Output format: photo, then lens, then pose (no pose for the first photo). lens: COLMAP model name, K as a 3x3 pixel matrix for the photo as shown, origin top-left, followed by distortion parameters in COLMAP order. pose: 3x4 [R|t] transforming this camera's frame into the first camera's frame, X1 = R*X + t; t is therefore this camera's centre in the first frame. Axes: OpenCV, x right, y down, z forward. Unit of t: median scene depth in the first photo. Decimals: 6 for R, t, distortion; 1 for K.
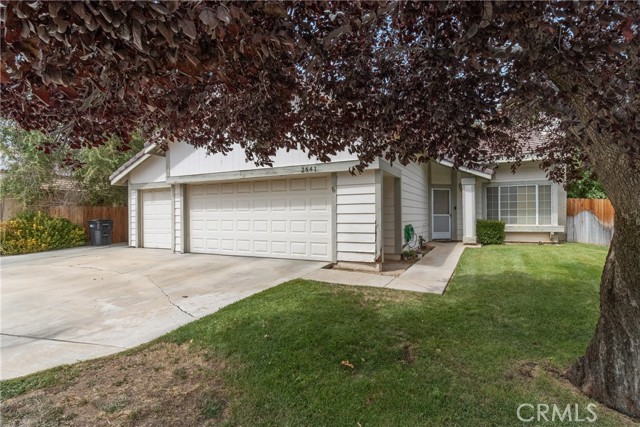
lens RADIAL K [[315.5, 0, 319.8], [0, 315.5, 212.1], [0, 0, 1]] dist [-0.004388, 0.001050]
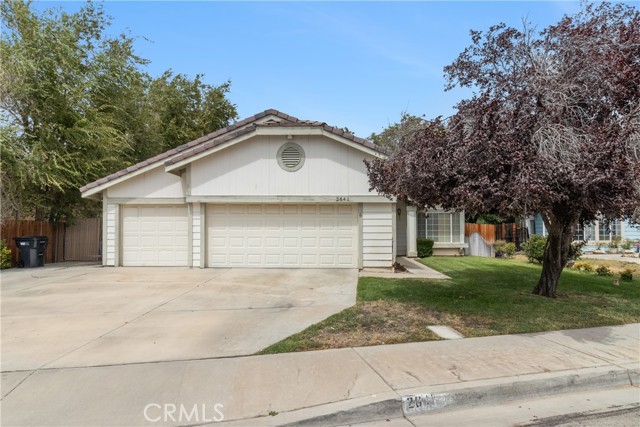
lens RADIAL K [[392.6, 0, 319.6], [0, 392.6, 214.7], [0, 0, 1]] dist [-0.008235, -0.000818]
pose [[0.914575, 0.029926, 0.403307, -0.589204], [-0.013366, 0.998950, -0.043812, 0.003292], [-0.404194, 0.034678, 0.914015, -0.355950]]
